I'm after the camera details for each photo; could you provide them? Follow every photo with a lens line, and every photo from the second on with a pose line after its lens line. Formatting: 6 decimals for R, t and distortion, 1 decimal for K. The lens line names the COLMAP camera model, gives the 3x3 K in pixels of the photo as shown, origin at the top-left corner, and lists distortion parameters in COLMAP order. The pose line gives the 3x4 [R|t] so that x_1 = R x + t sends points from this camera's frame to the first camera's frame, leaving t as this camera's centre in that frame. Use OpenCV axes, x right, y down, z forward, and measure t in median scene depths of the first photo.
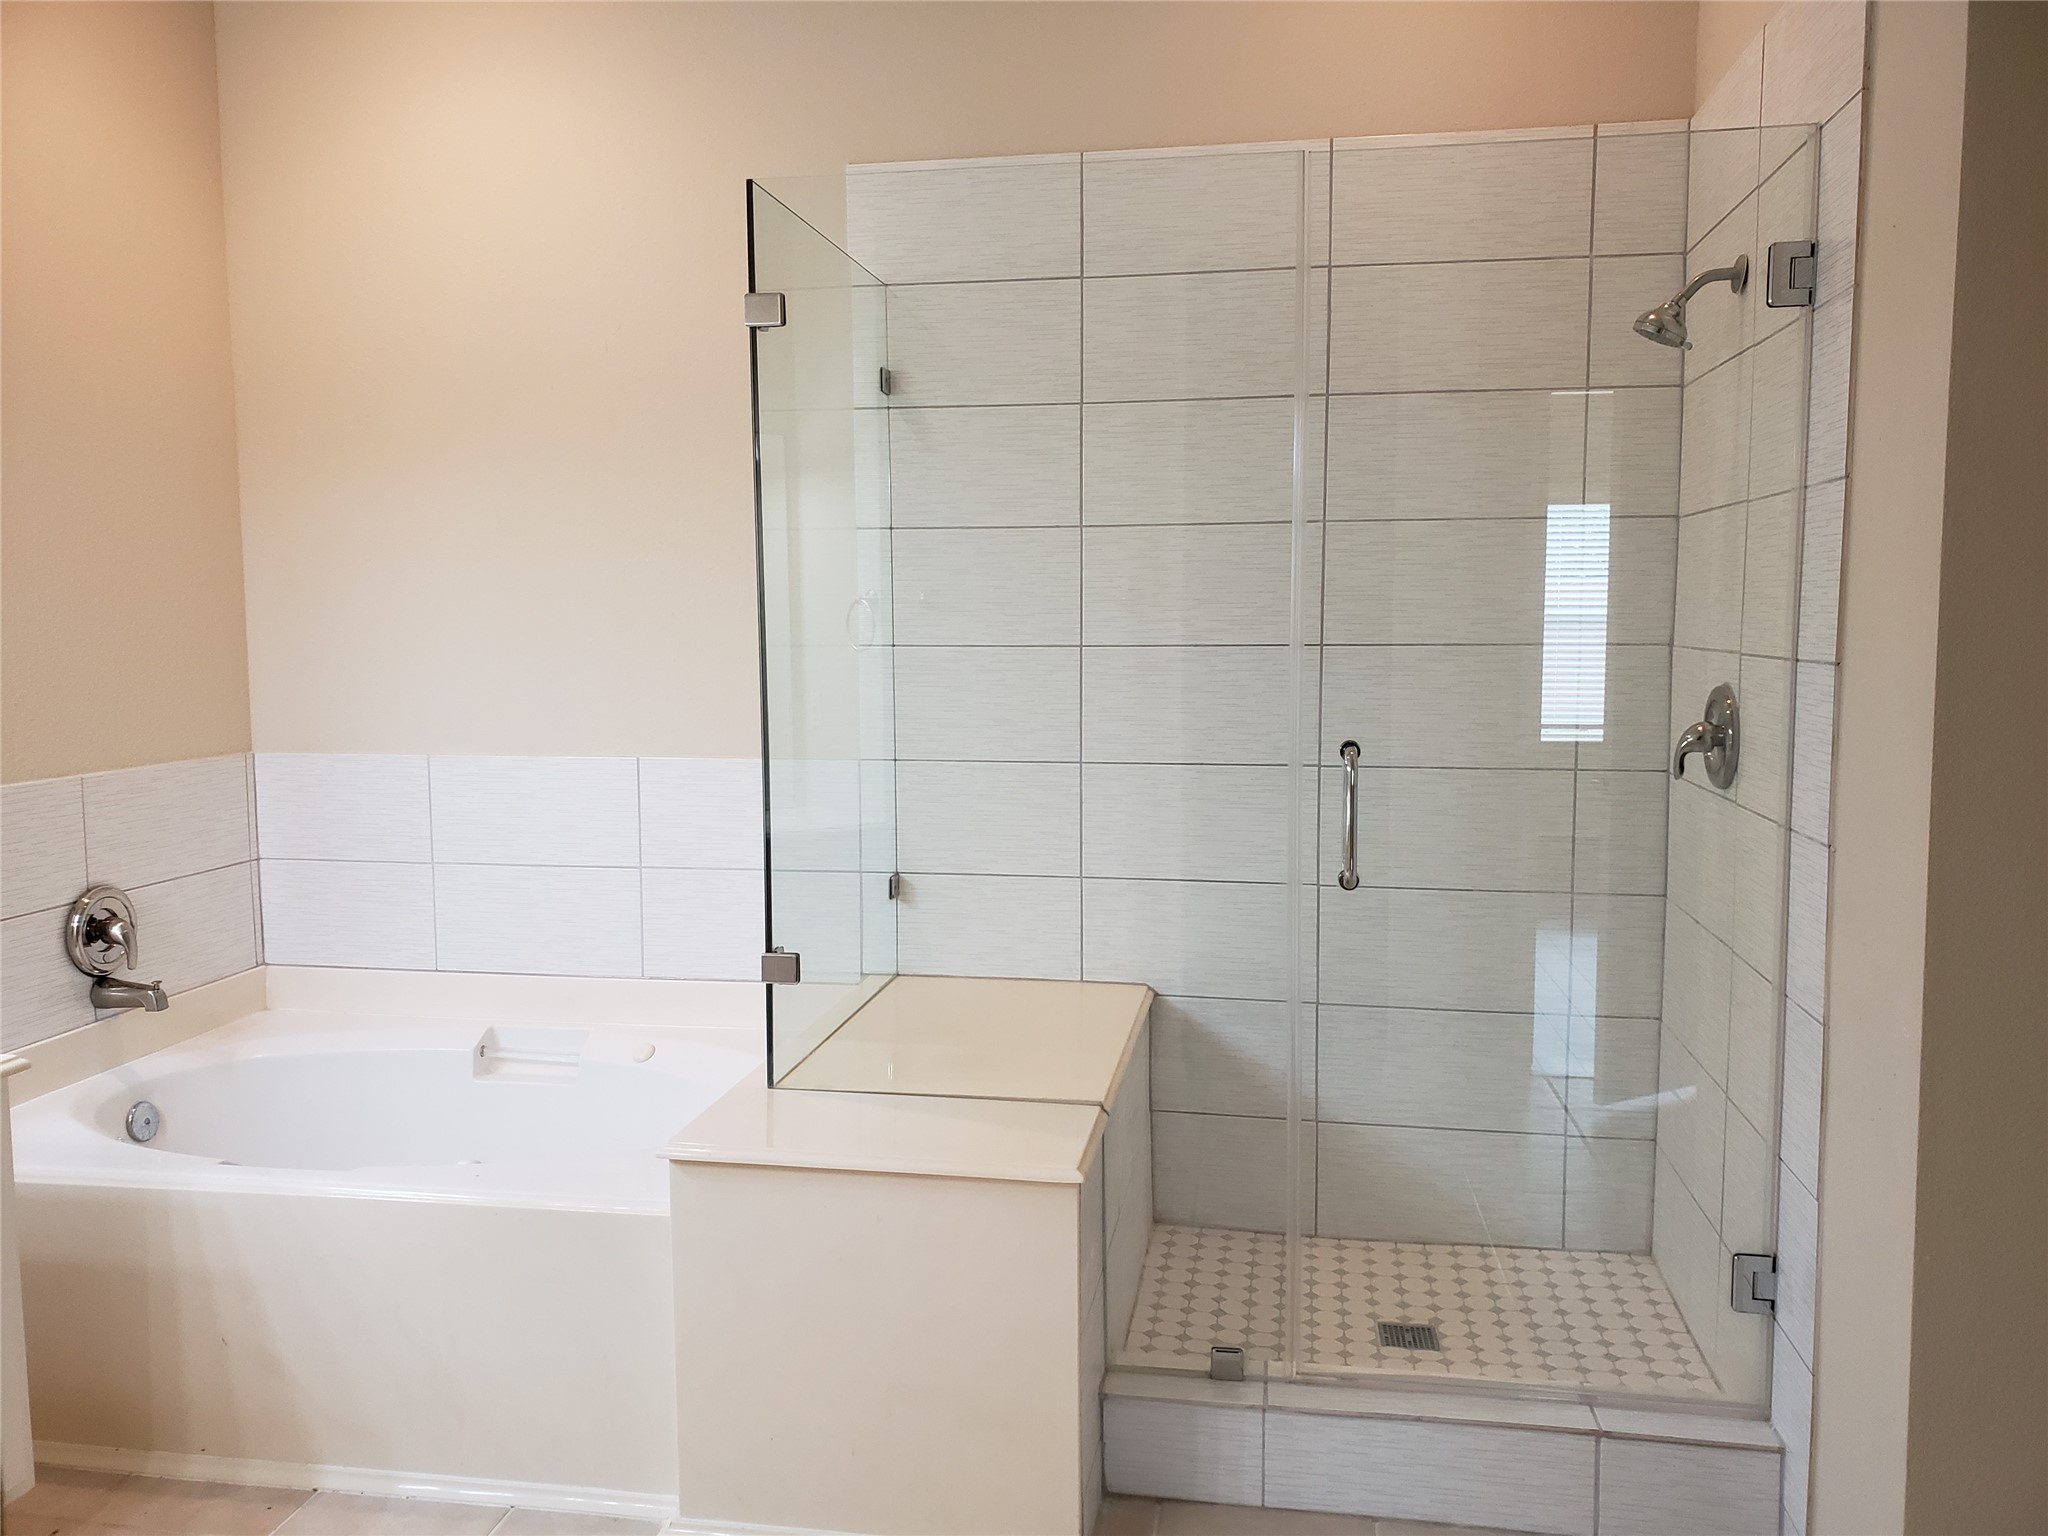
lens RADIAL K [[1610.0, 0, 1006.2], [0, 1610.0, 775.4], [0, 0, 1]] dist [0.081659, -0.077767]
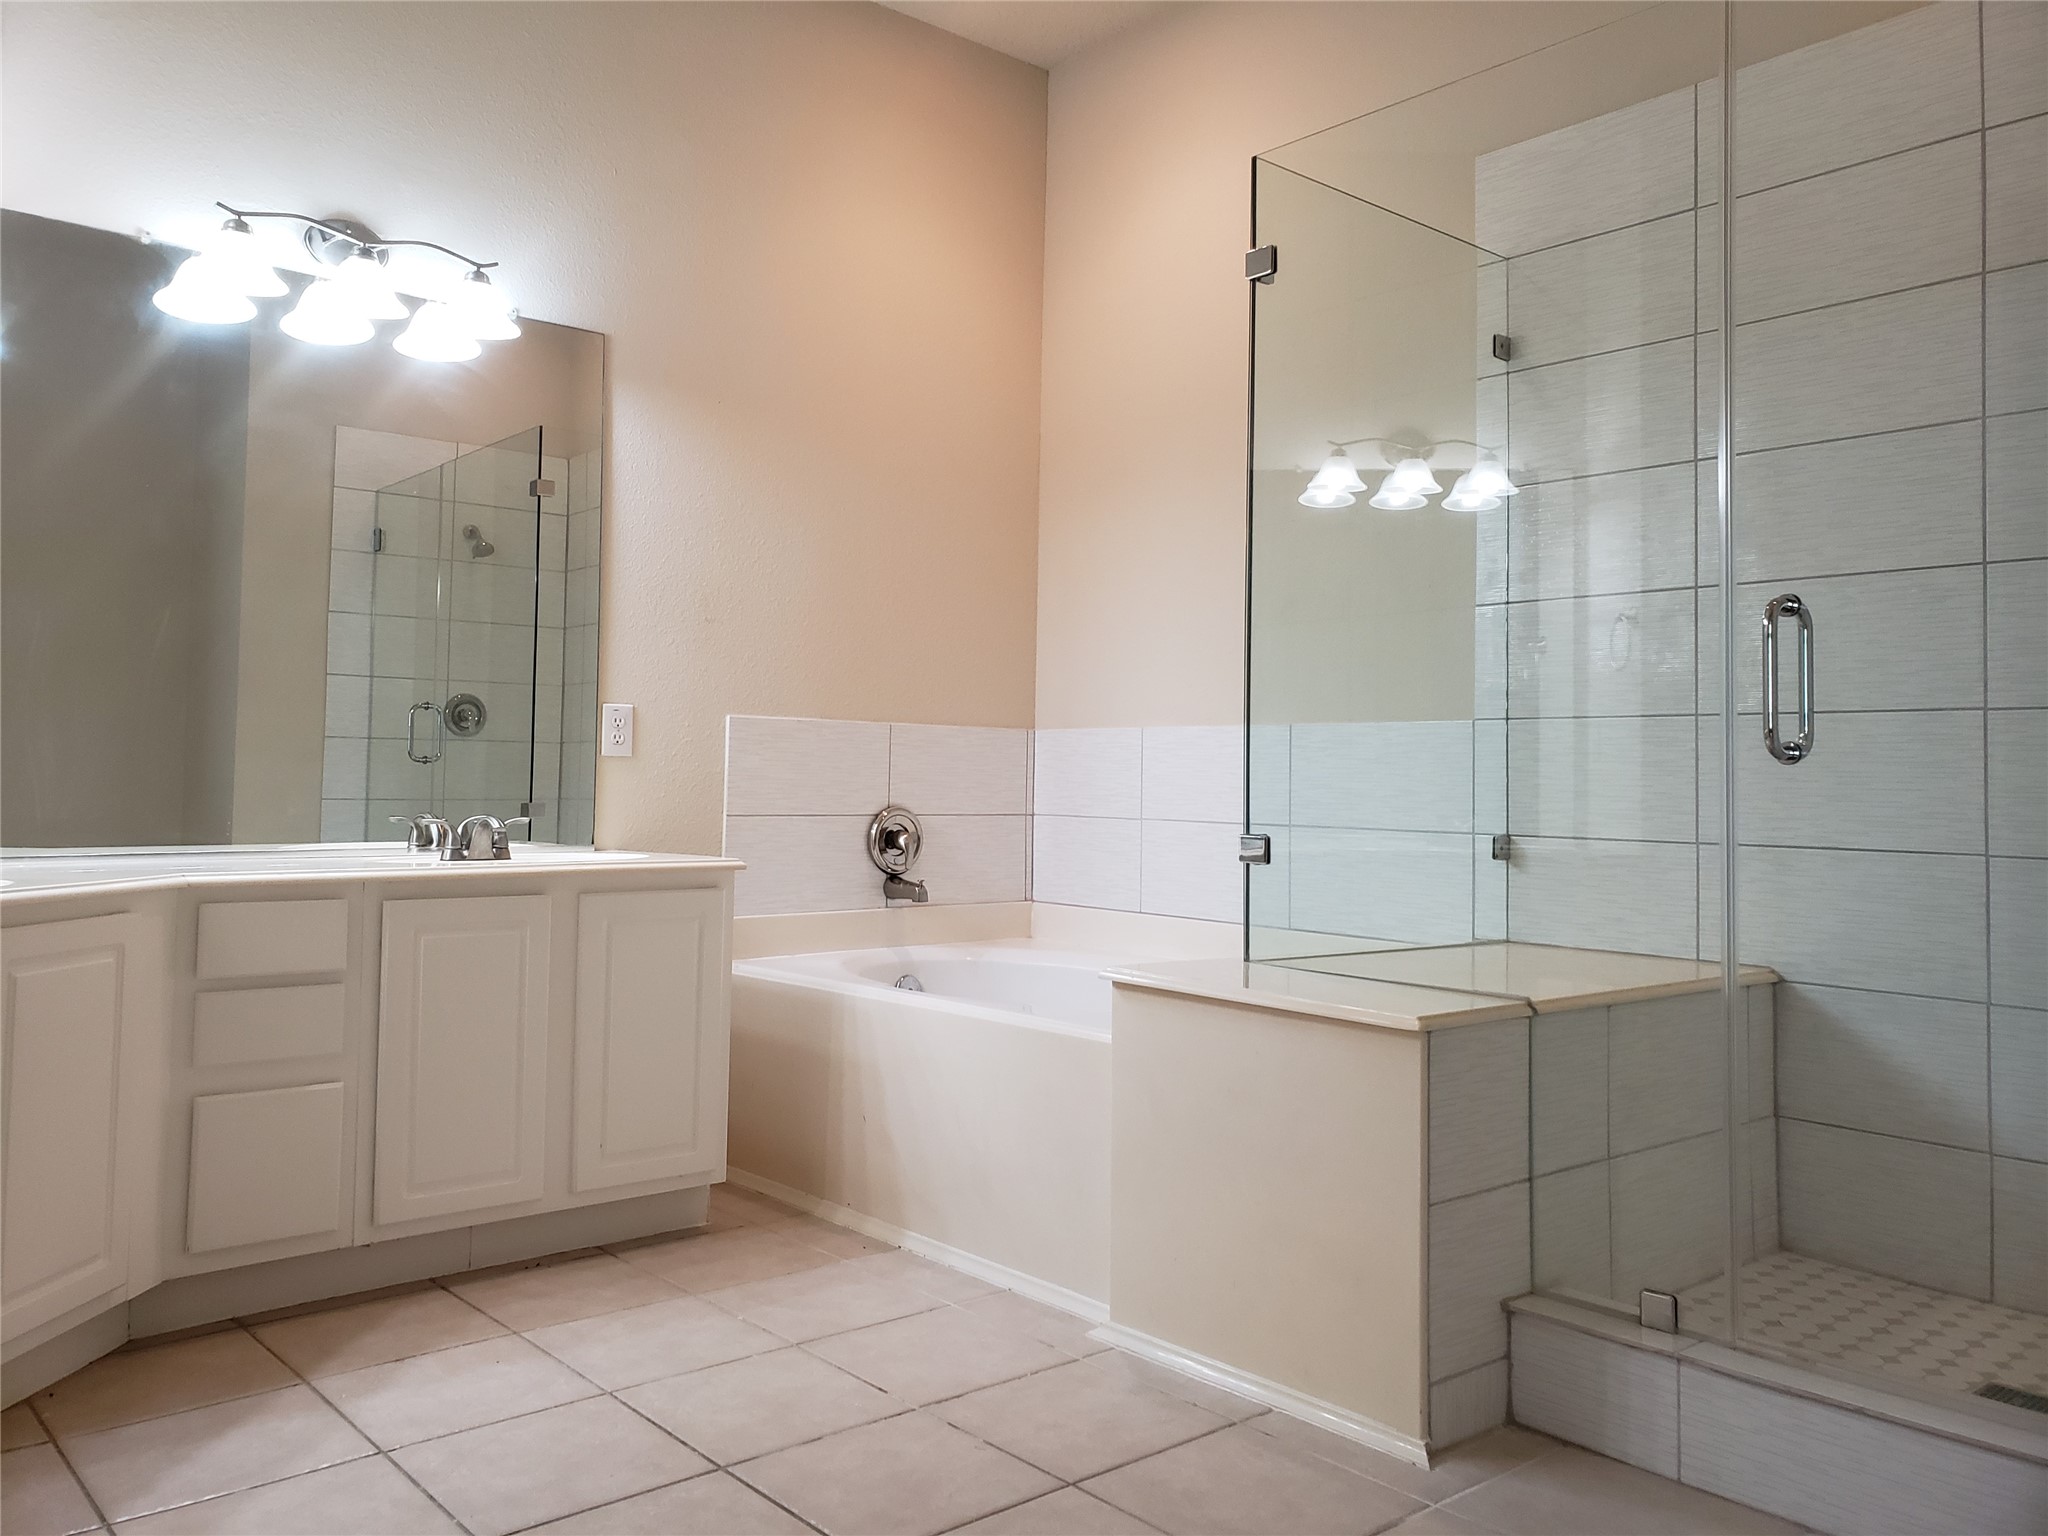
lens RADIAL K [[1610.0, 0, 1021.2], [0, 1610.0, 747.0], [0, 0, 1]] dist [0.081659, -0.077767]
pose [[0.772752, -0.002146, -0.634704, 0.356629], [-0.087651, 0.990052, -0.110062, 0.153782], [0.628627, 0.140683, 0.764877, 0.051369]]
